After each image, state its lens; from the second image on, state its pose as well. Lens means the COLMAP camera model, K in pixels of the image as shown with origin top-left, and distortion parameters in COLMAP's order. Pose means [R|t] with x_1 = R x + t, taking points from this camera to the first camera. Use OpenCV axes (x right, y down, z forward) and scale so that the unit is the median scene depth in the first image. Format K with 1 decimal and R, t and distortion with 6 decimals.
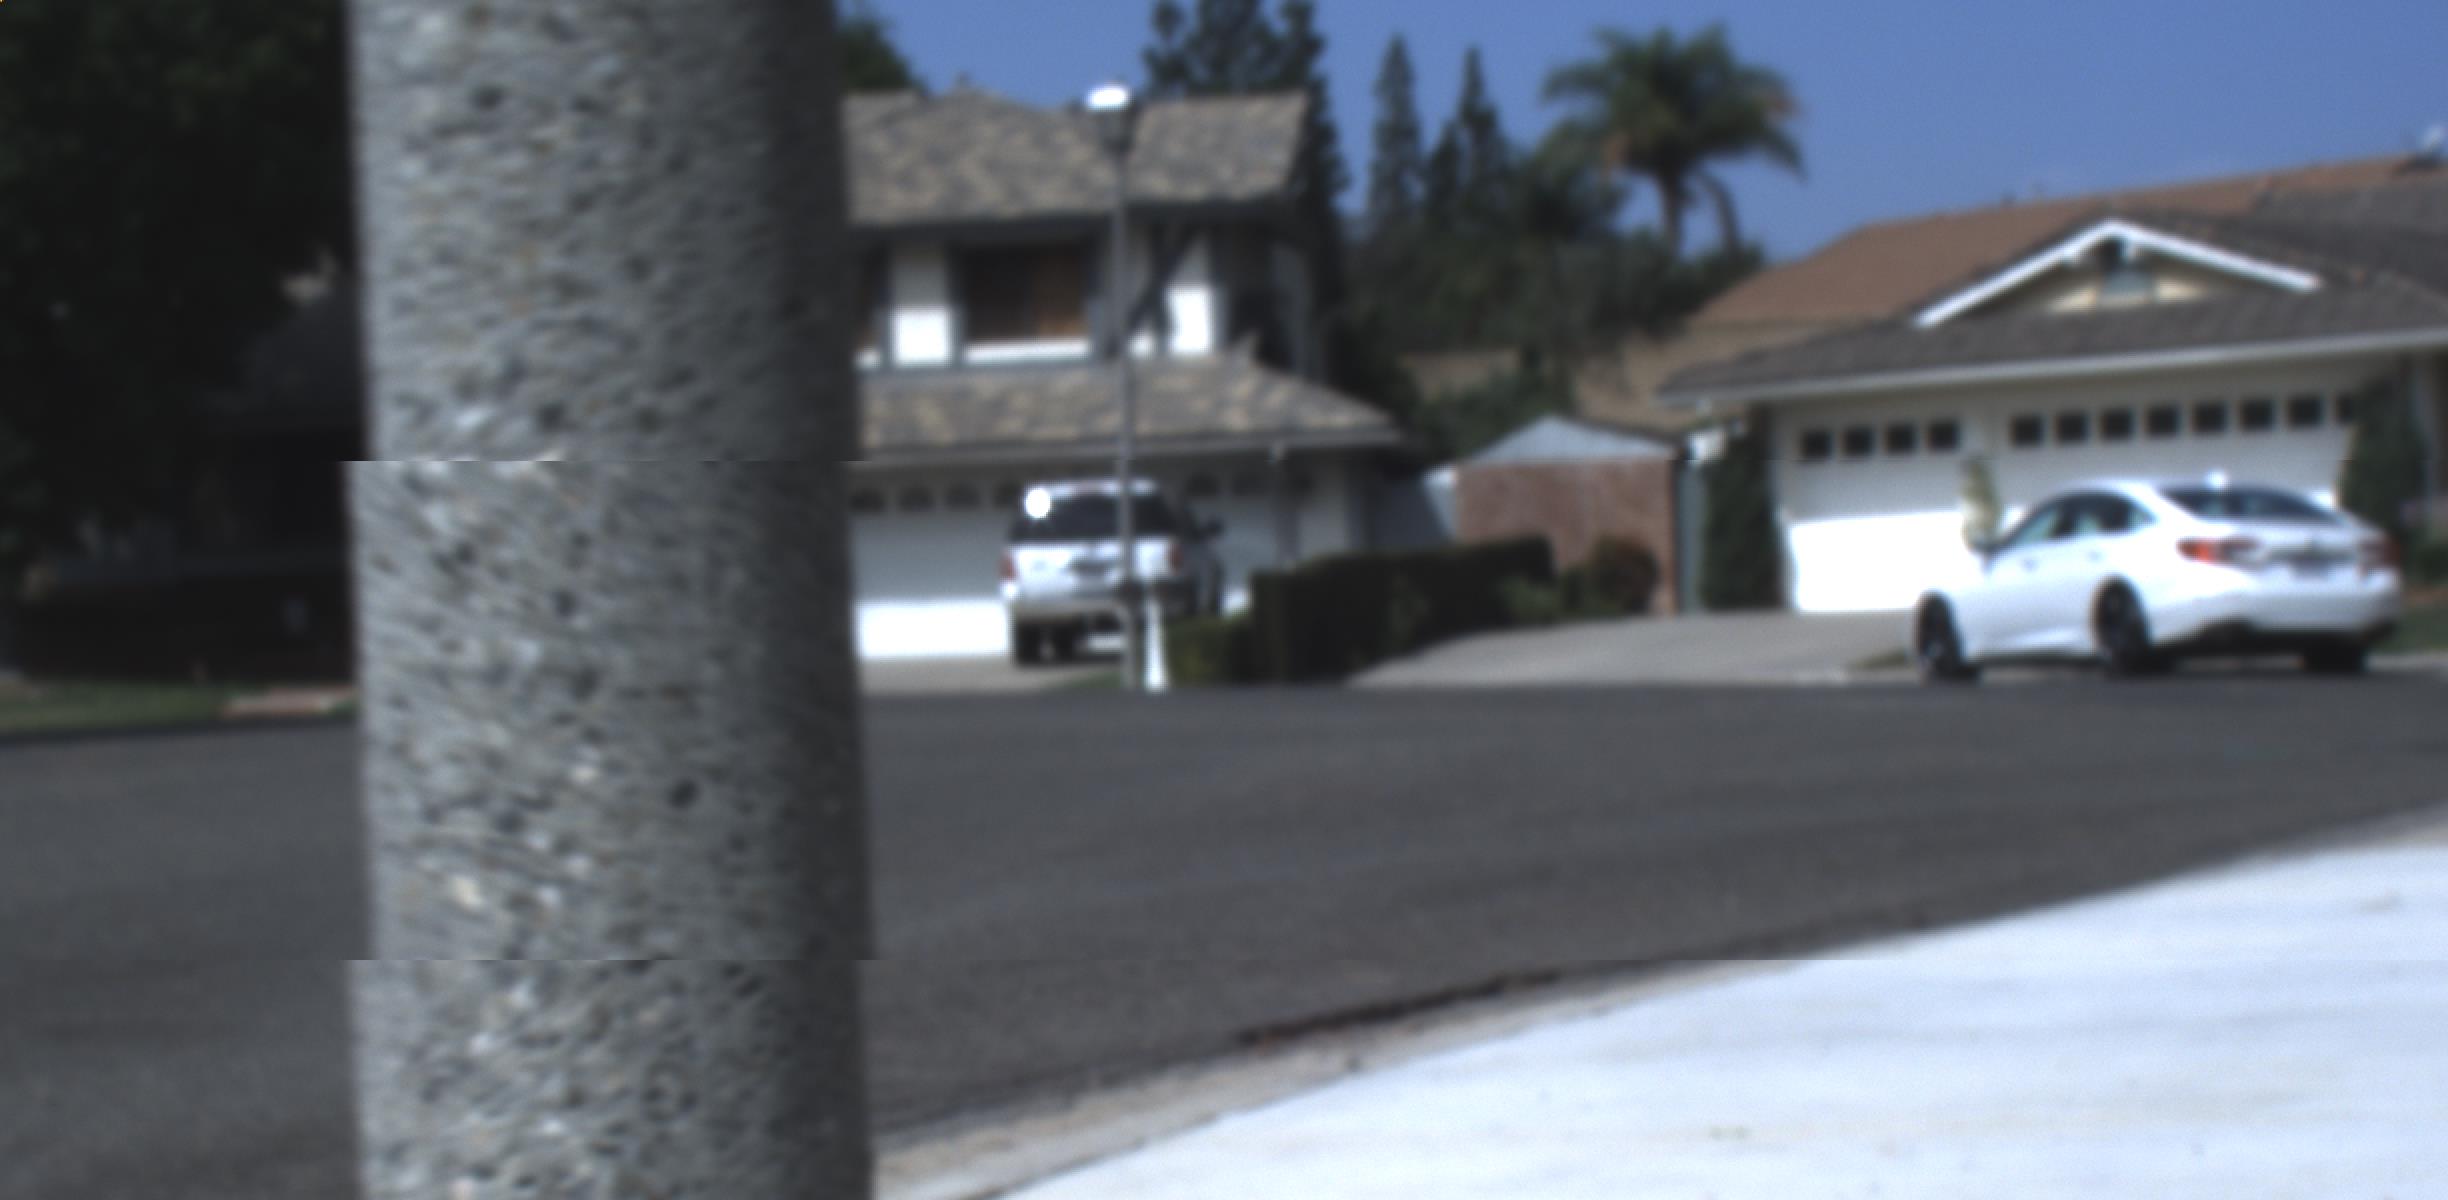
lens RADIAL K [[4733.4, 0, 1221.2], [0, 4733.4, 1044.0], [0, 0, 1]] dist [-0.174641, 0.639162]
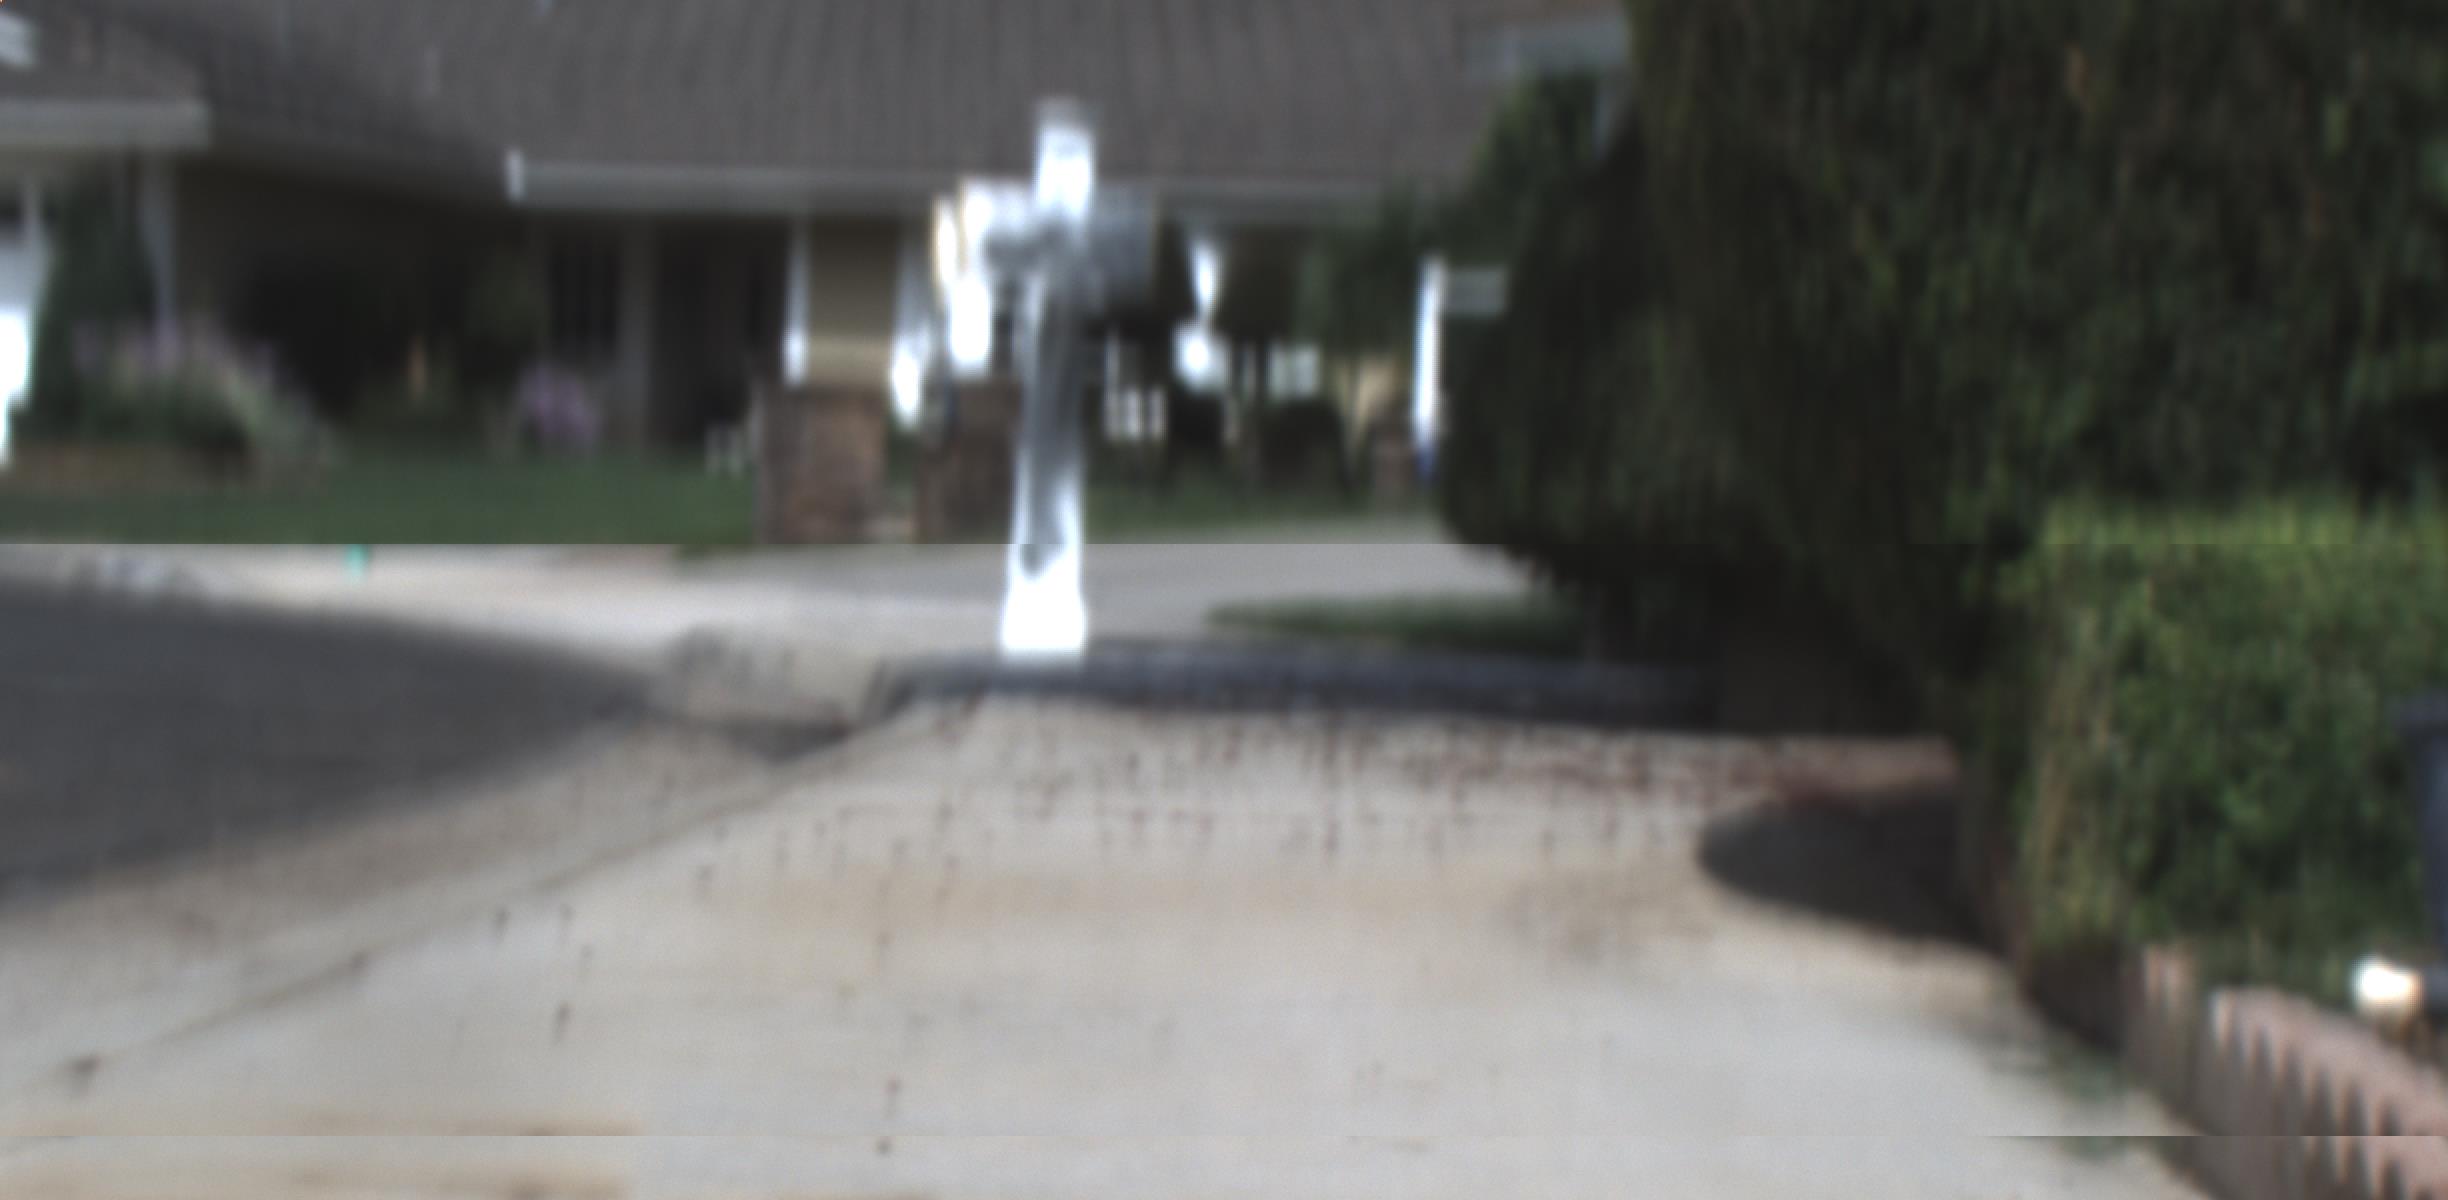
lens RADIAL K [[4733.4, 0, 1221.2], [0, 4733.4, 1044.0], [0, 0, 1]] dist [-0.174641, 0.639162]
pose [[0.908084, 0.039979, 0.416876, 0.090969], [-0.050976, 0.998583, 0.015275, -0.021471], [-0.415675, -0.035122, 0.908835, 0.211380]]
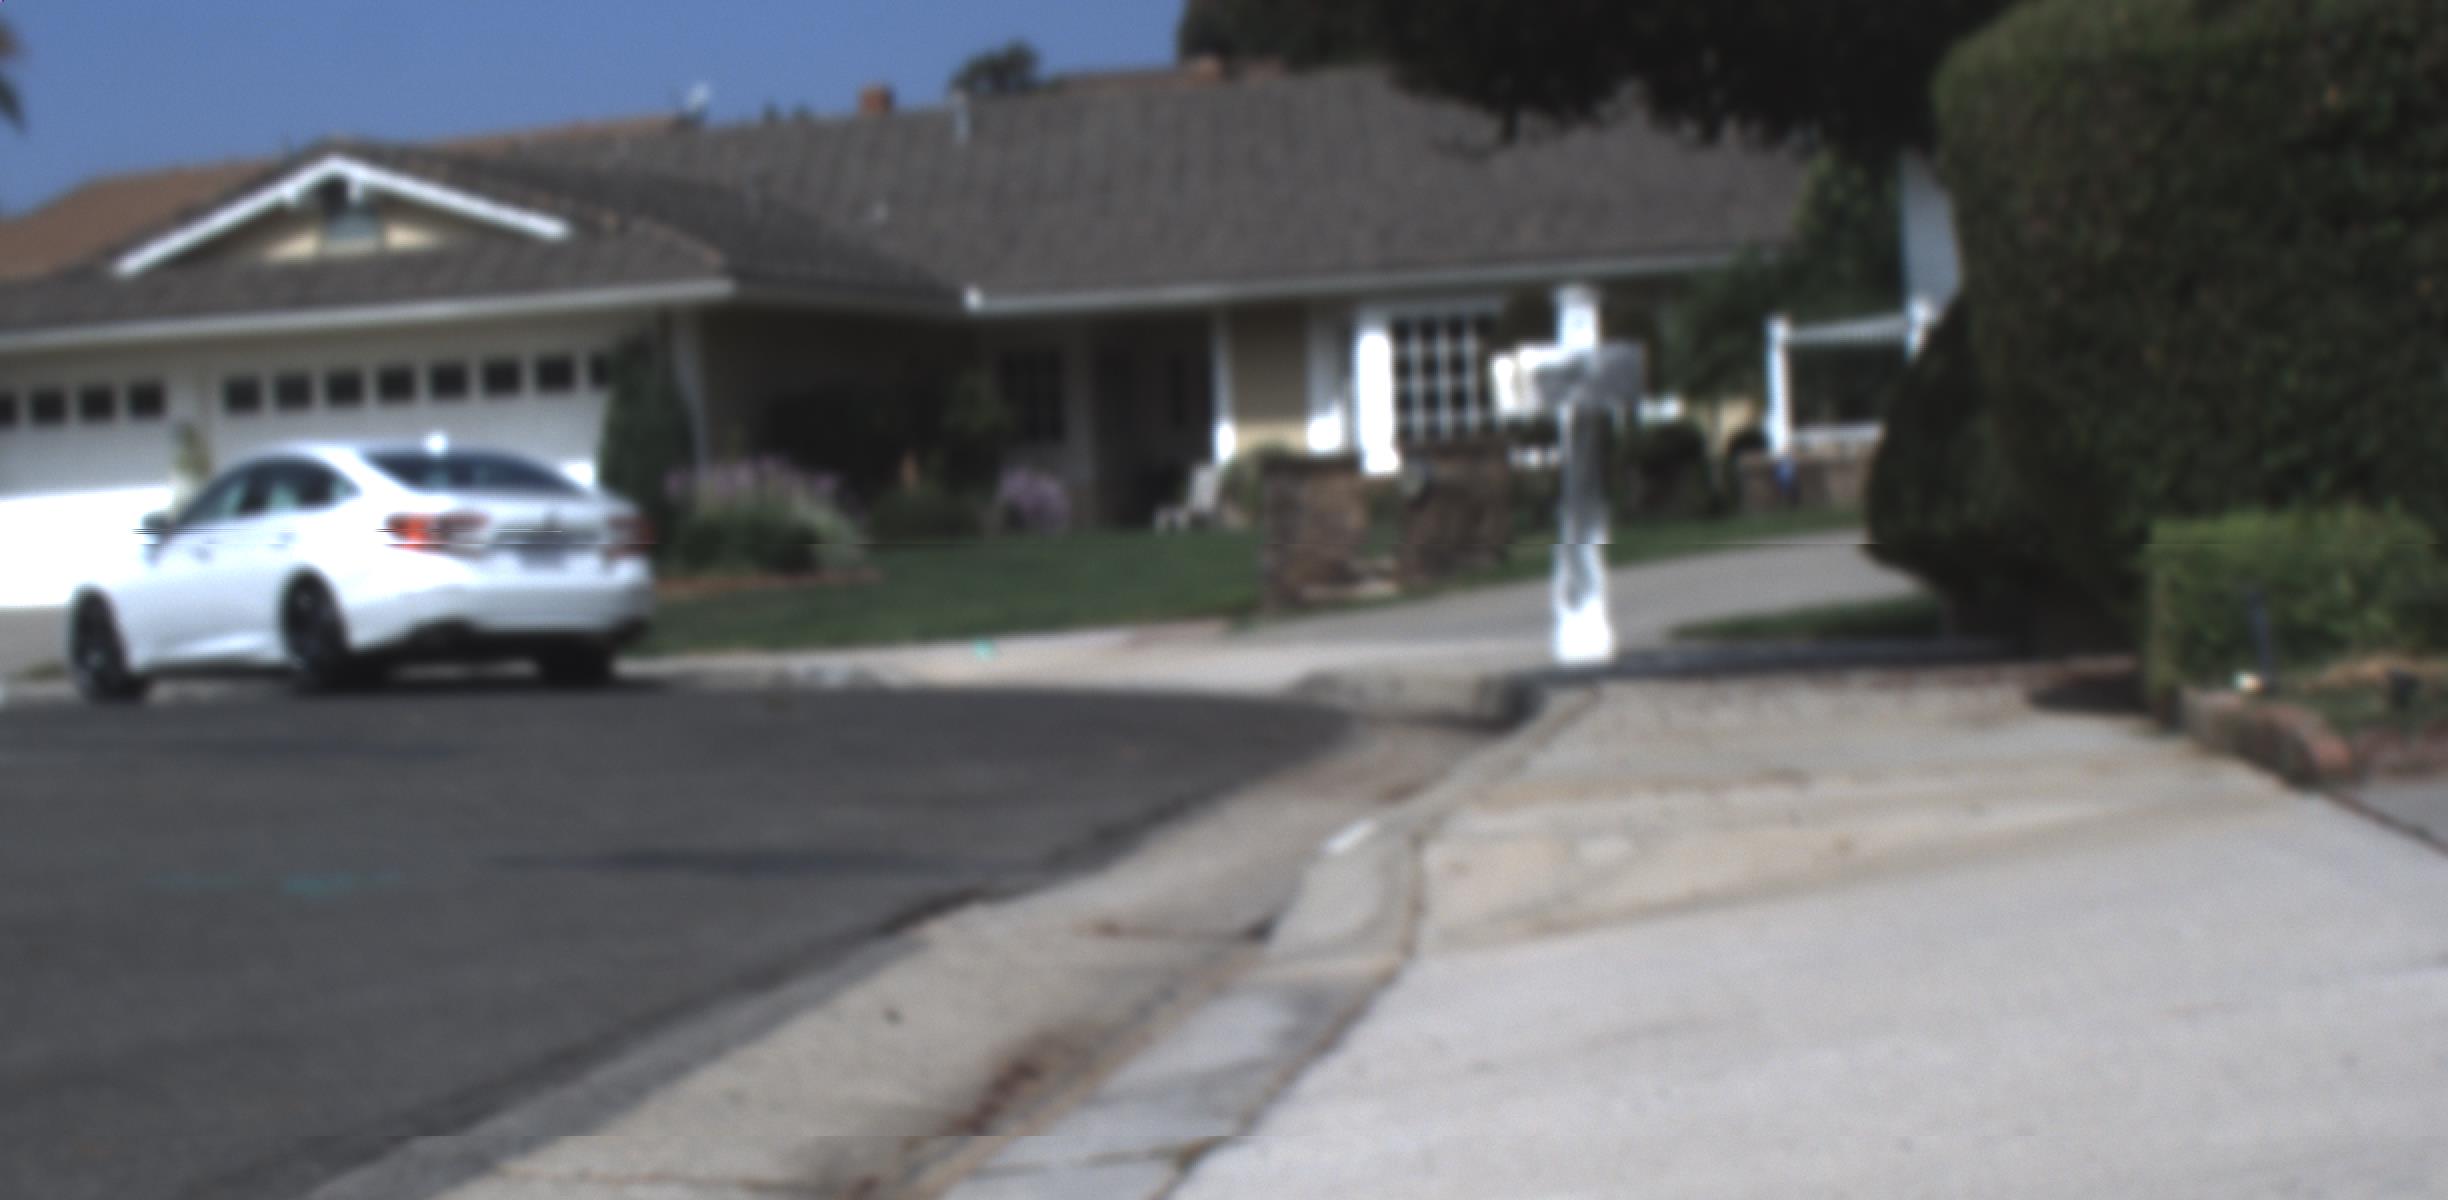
lens RADIAL K [[4757.8, 0, 1231.9], [0, 4757.8, 893.2], [0, 0, 1]] dist [-0.081293, 0.200715]
pose [[0.936173, -0.024012, 0.350718, 0.030431], [0.033982, 0.999174, -0.022299, -0.011313], [-0.349893, 0.032794, 0.936216, 0.107093]]
